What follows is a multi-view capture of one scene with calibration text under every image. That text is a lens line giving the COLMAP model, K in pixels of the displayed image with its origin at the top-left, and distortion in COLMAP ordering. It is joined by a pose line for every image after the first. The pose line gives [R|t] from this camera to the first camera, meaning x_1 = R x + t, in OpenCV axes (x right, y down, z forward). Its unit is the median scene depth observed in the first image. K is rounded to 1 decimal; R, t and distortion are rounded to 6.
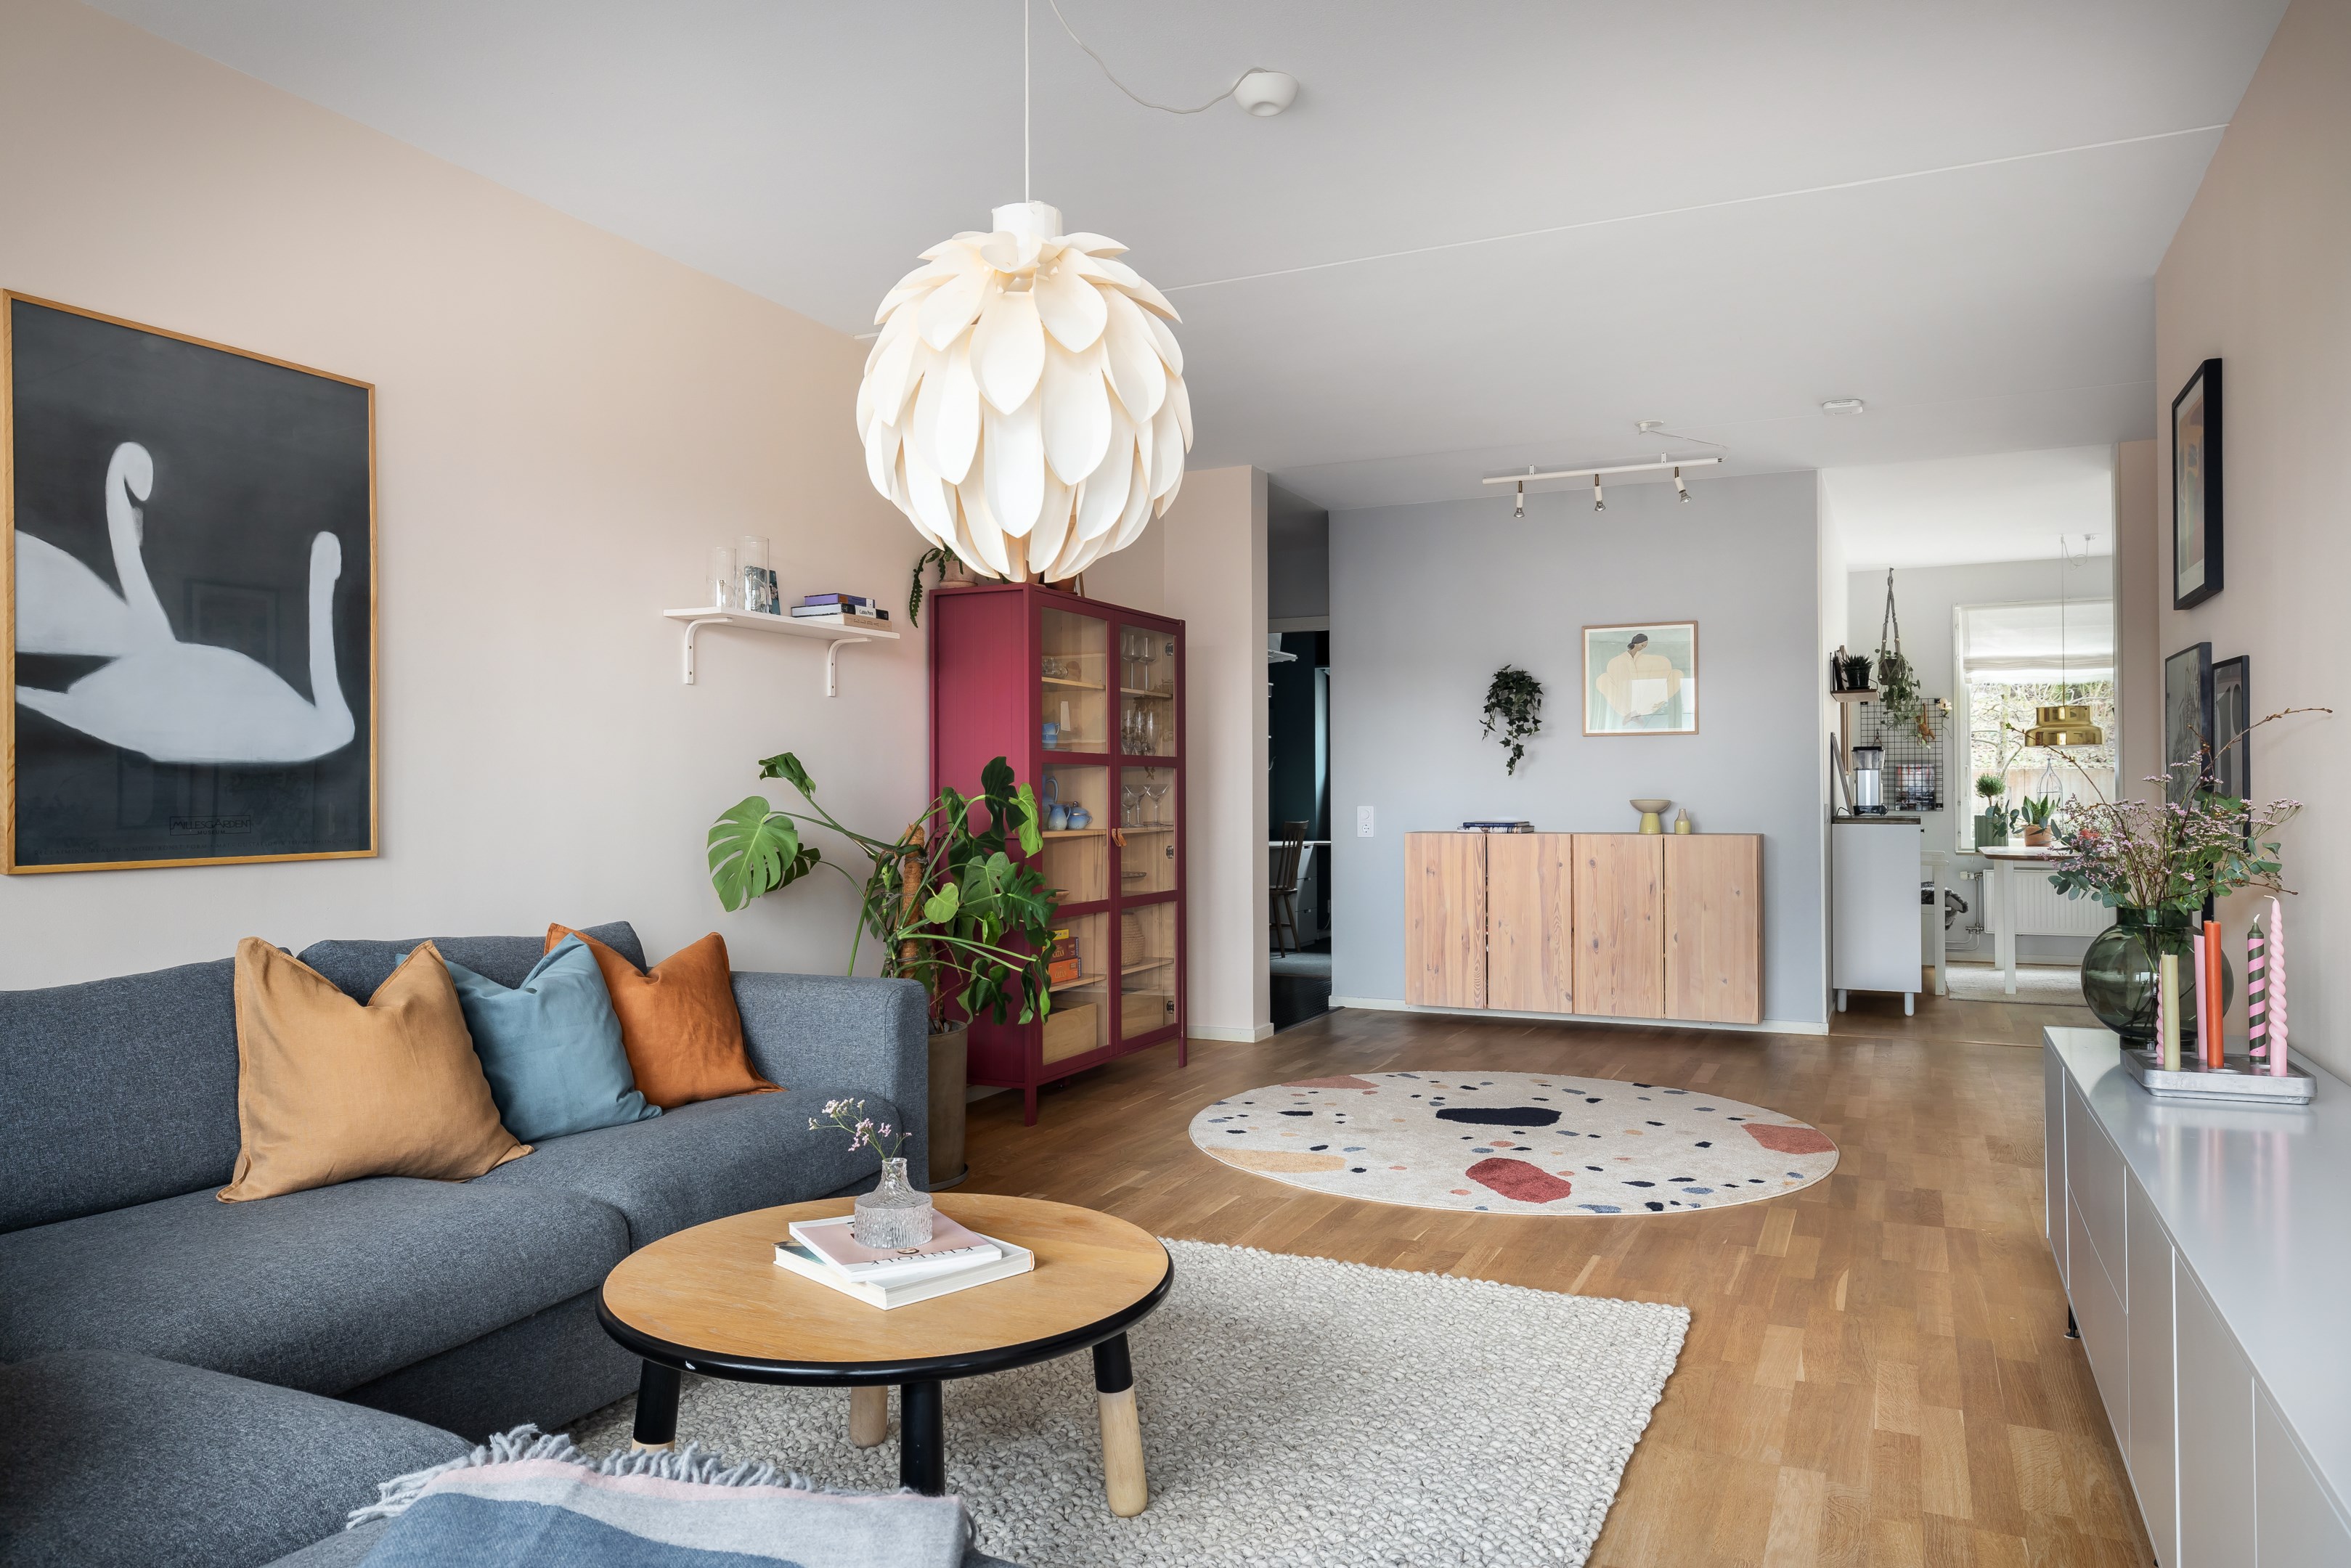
lens RADIAL K [[1607.7, 0, 1147.0], [0, 1607.7, 772.1], [0, 0, 1]] dist [-0.001675, -0.003286]
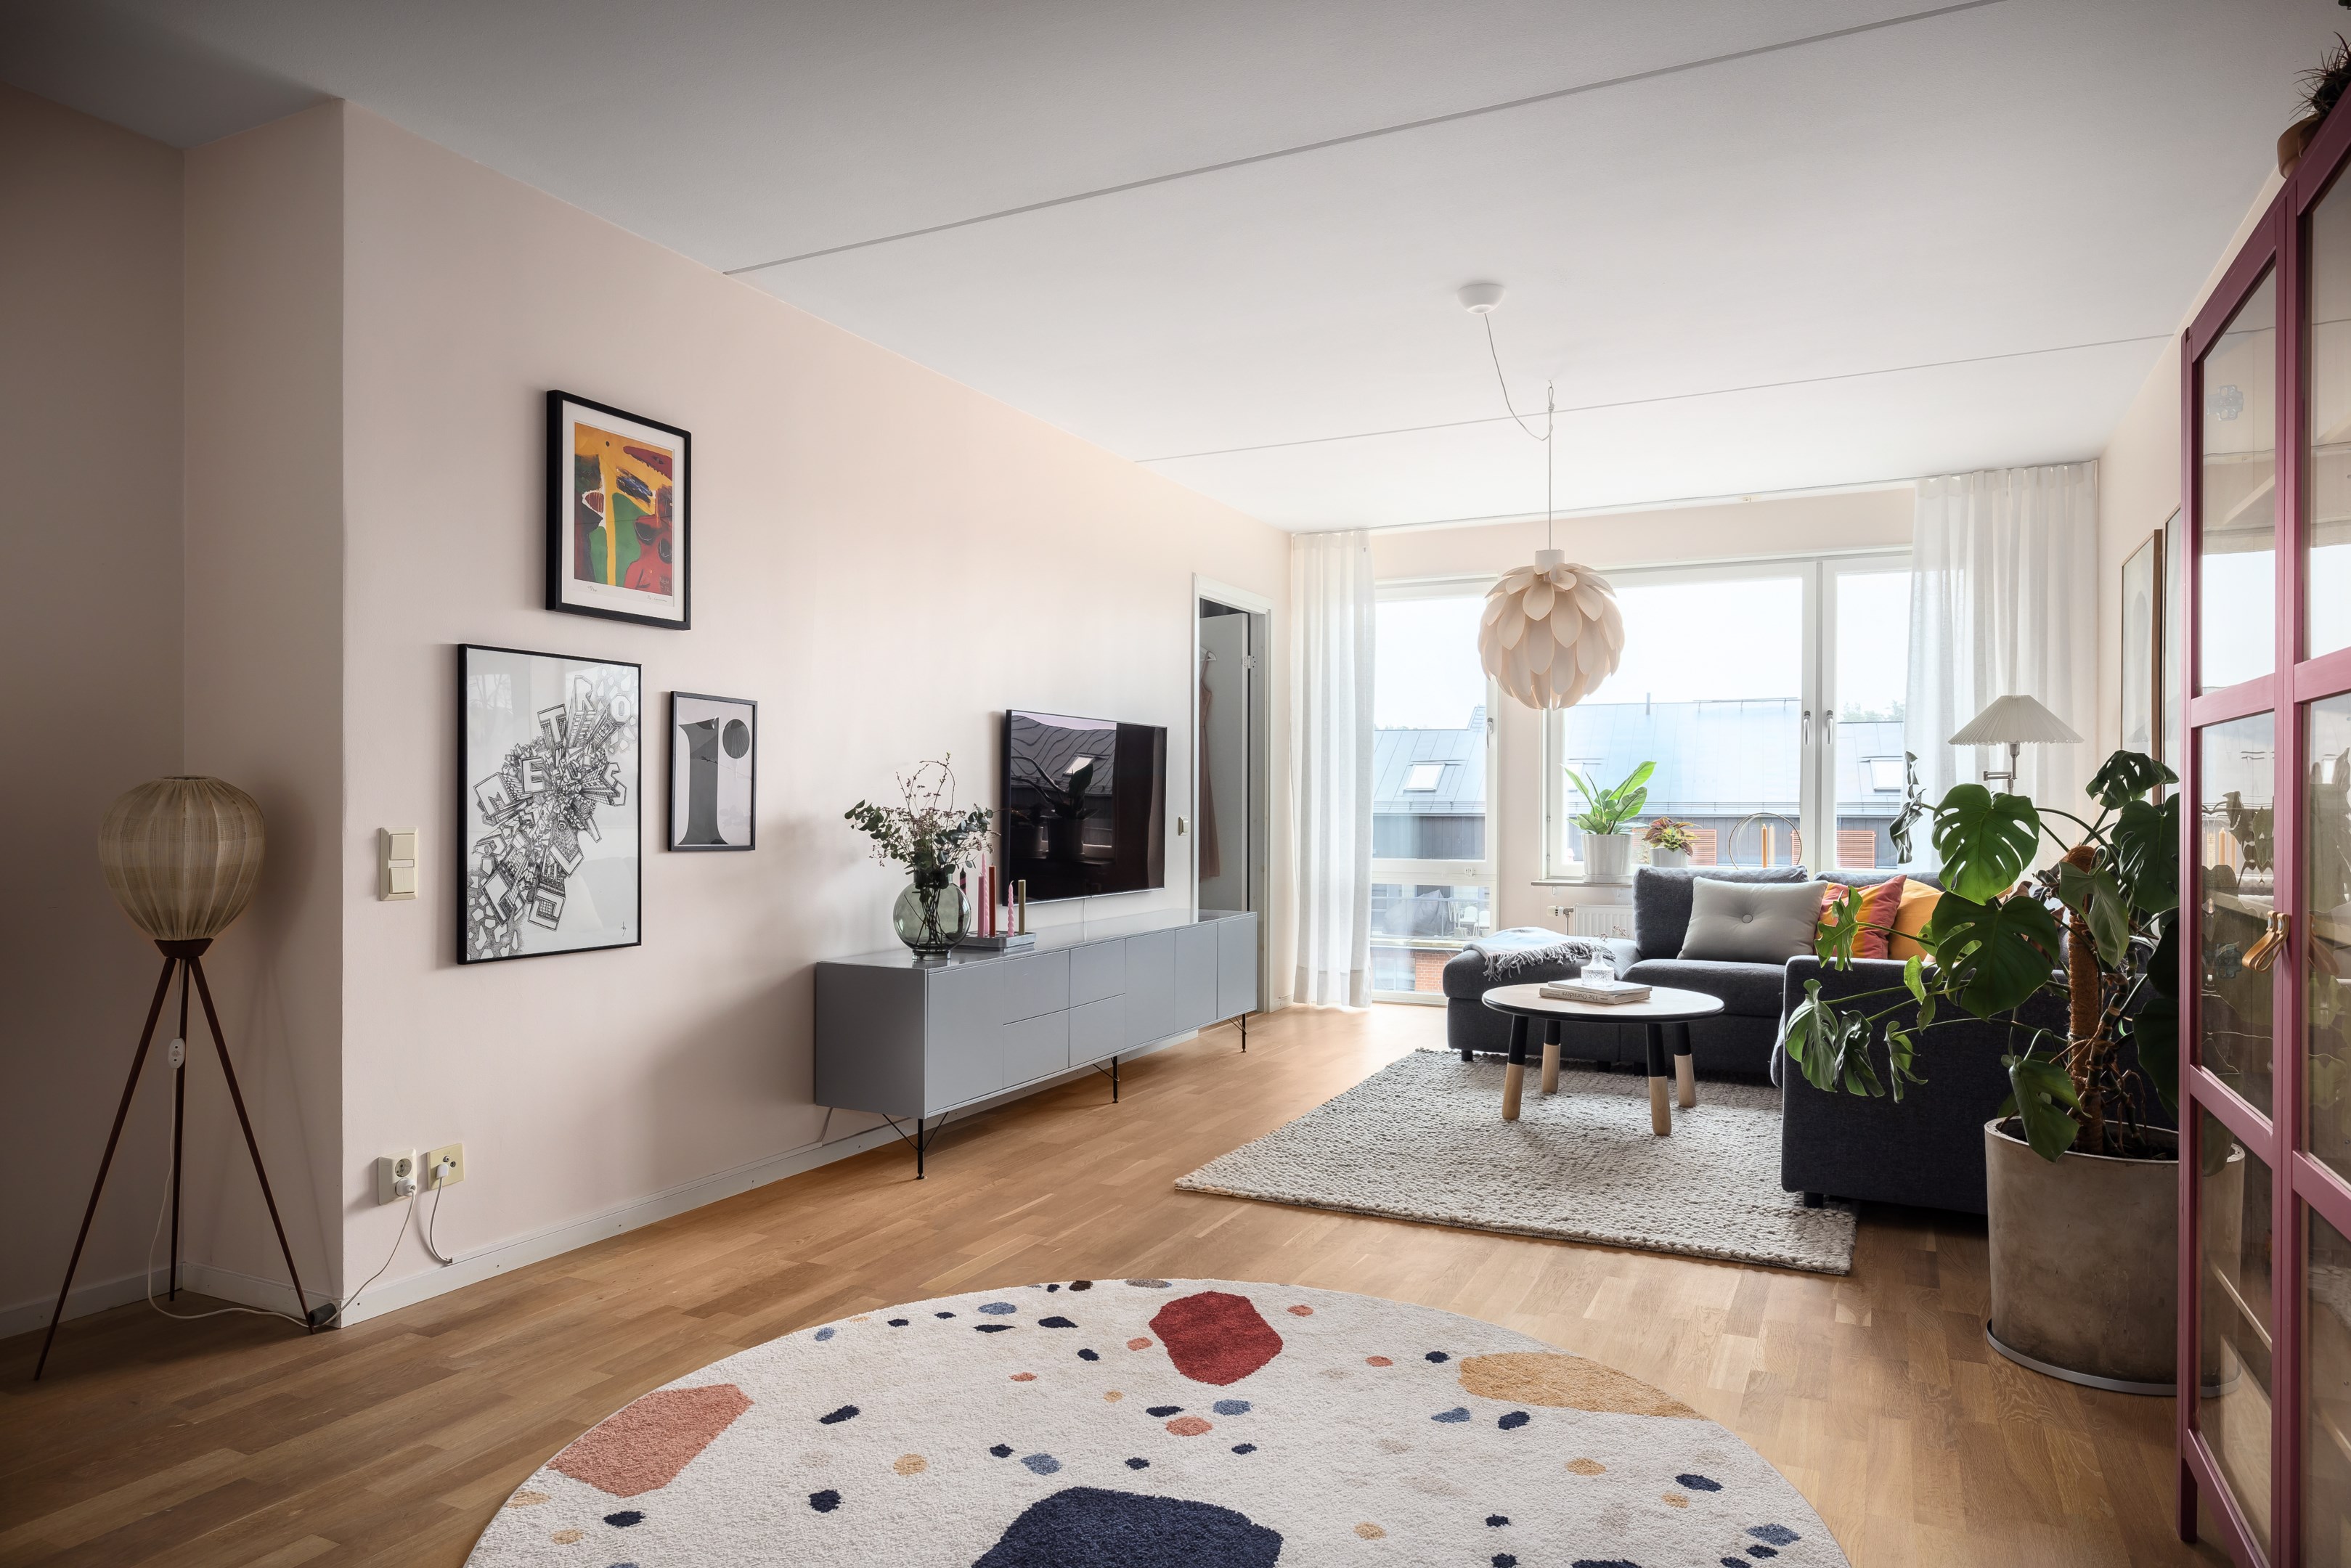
lens RADIAL K [[1444.4, 0, 1136.9], [0, 1444.4, 813.3], [0, 0, 1]] dist [-0.000958, 0.000010]
pose [[-0.999502, 0.000153, 0.031547, 0.148903], [-0.000094, 0.999969, -0.007847, 0.013875], [-0.031548, -0.007846, -0.999471, 1.007941]]
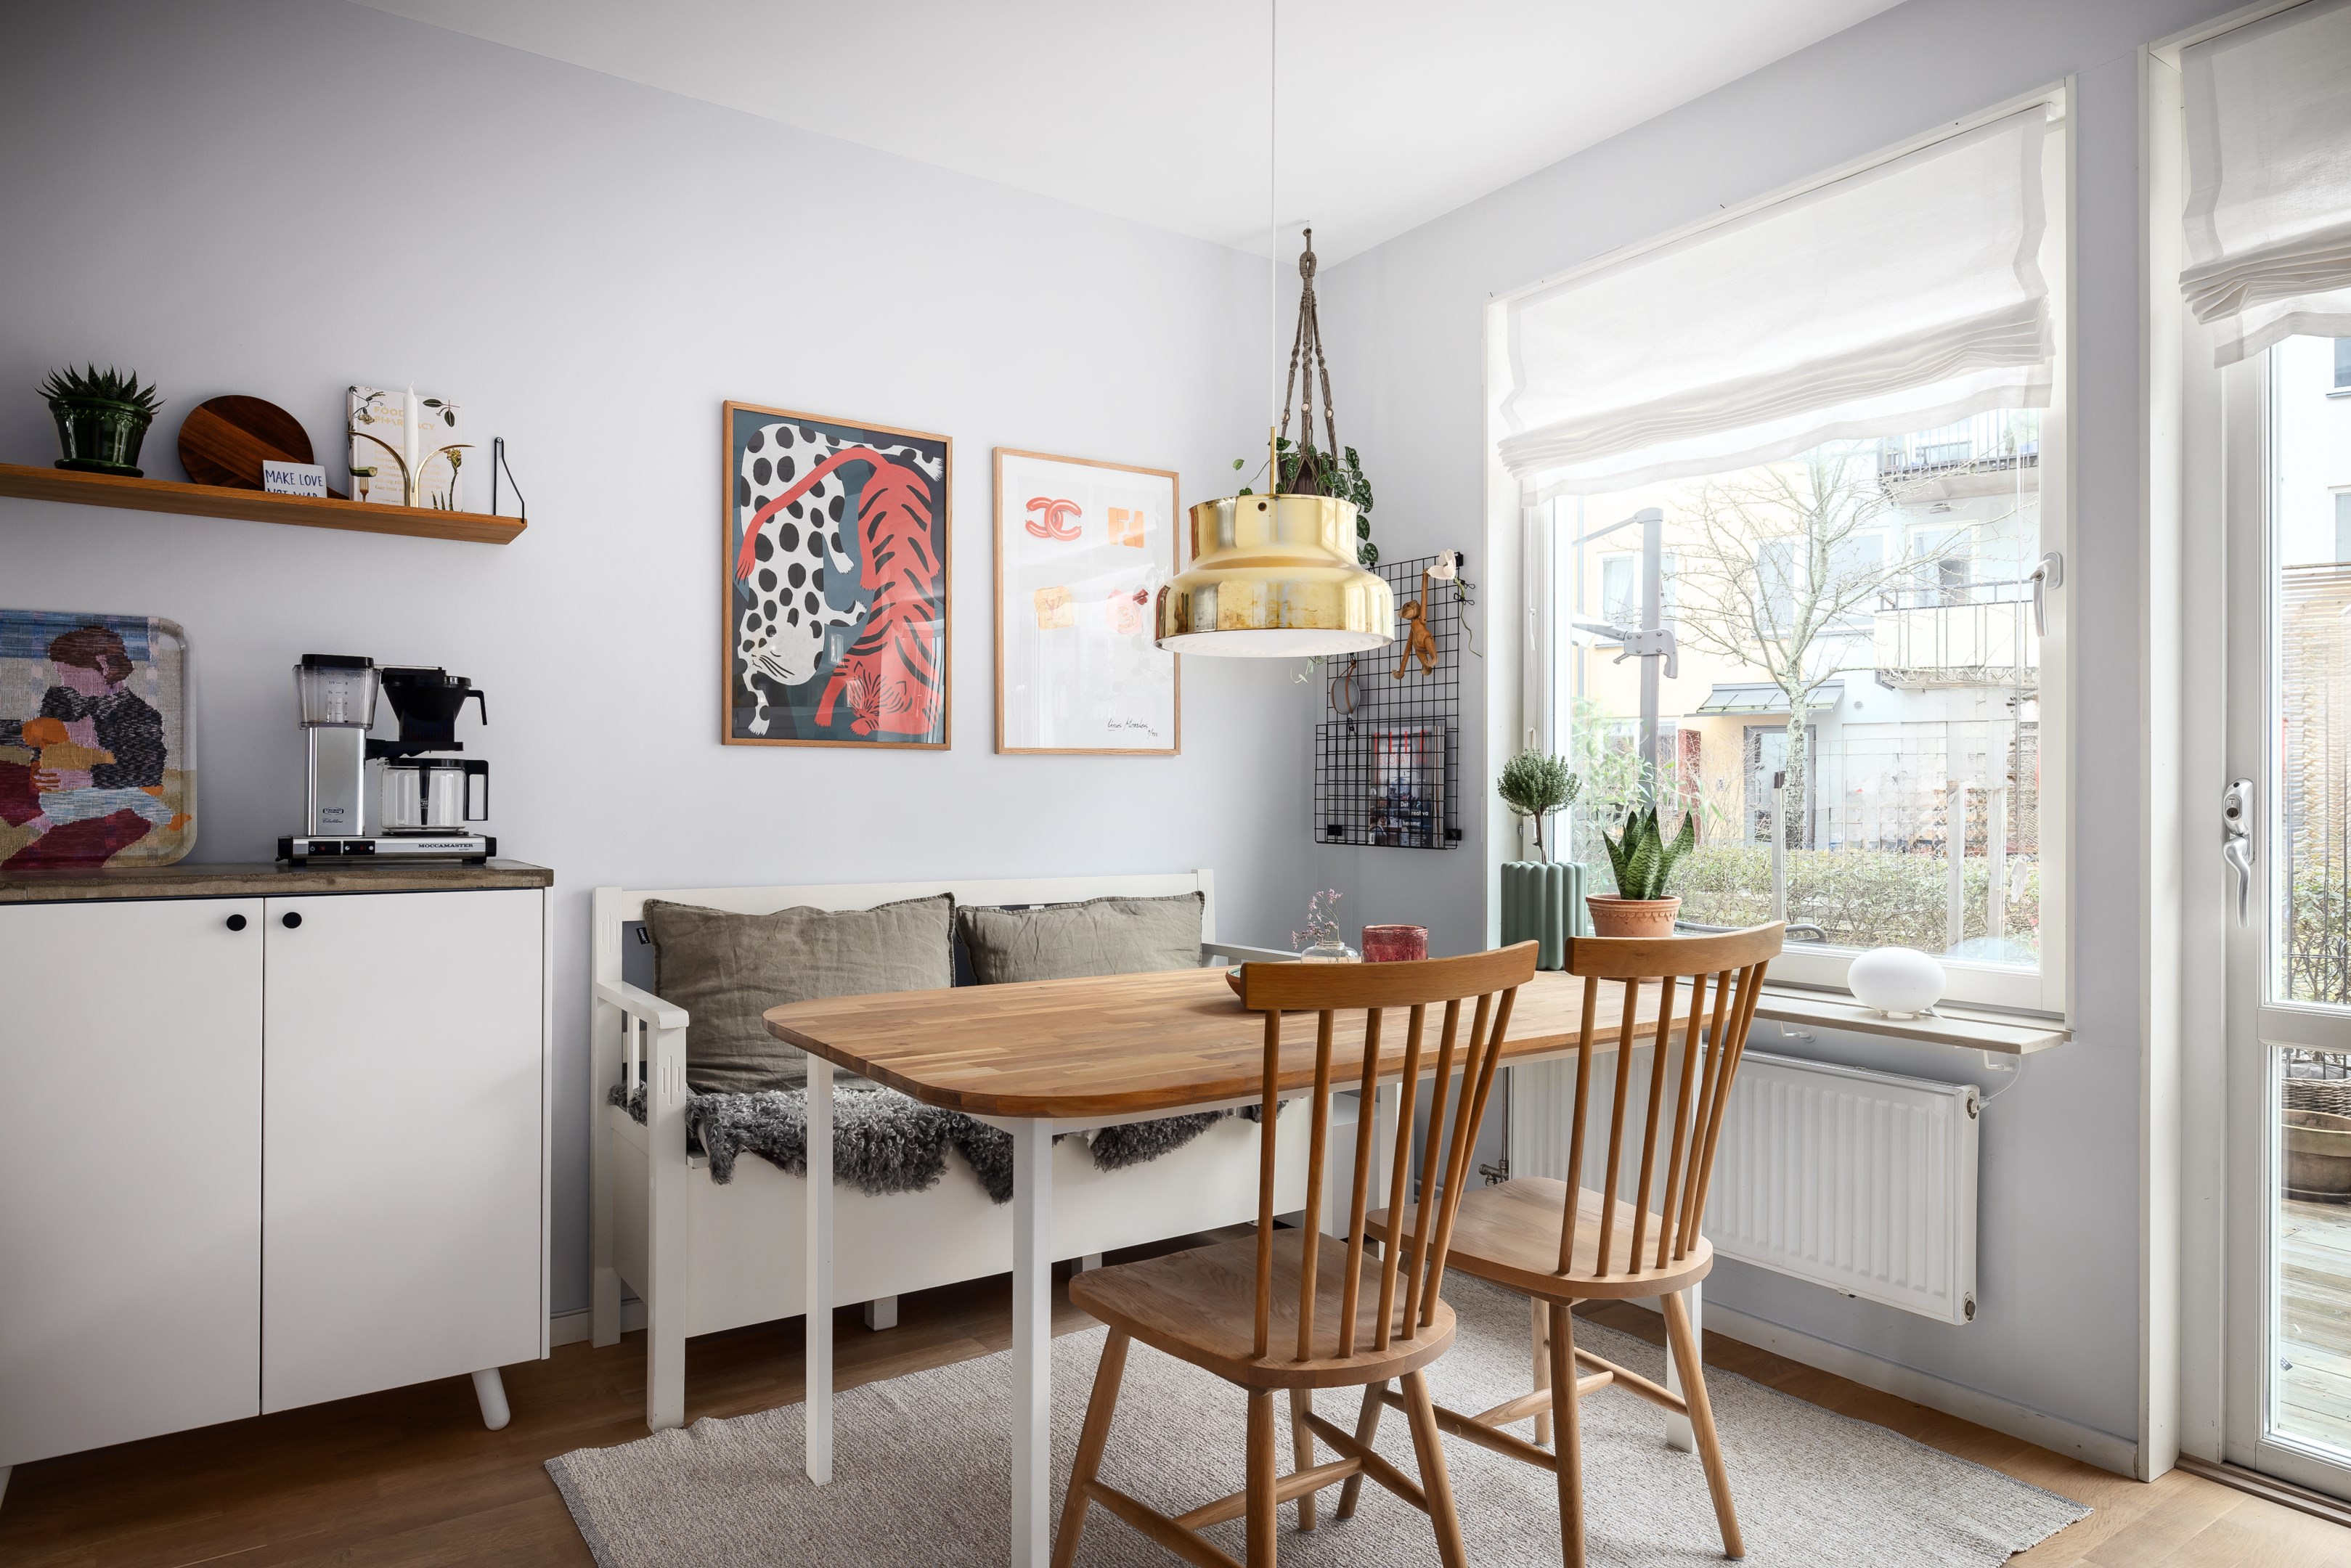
lens RADIAL K [[1419.7, 0, 1166.1], [0, 1419.7, 789.9], [0, 0, 1]] dist [0.000230, 0.004008]
pose [[0.862874, 0.005278, -0.505391, 0.834543], [-0.000659, 0.999956, 0.009317, 0.010043], [0.505418, -0.007706, 0.862840, 0.930359]]
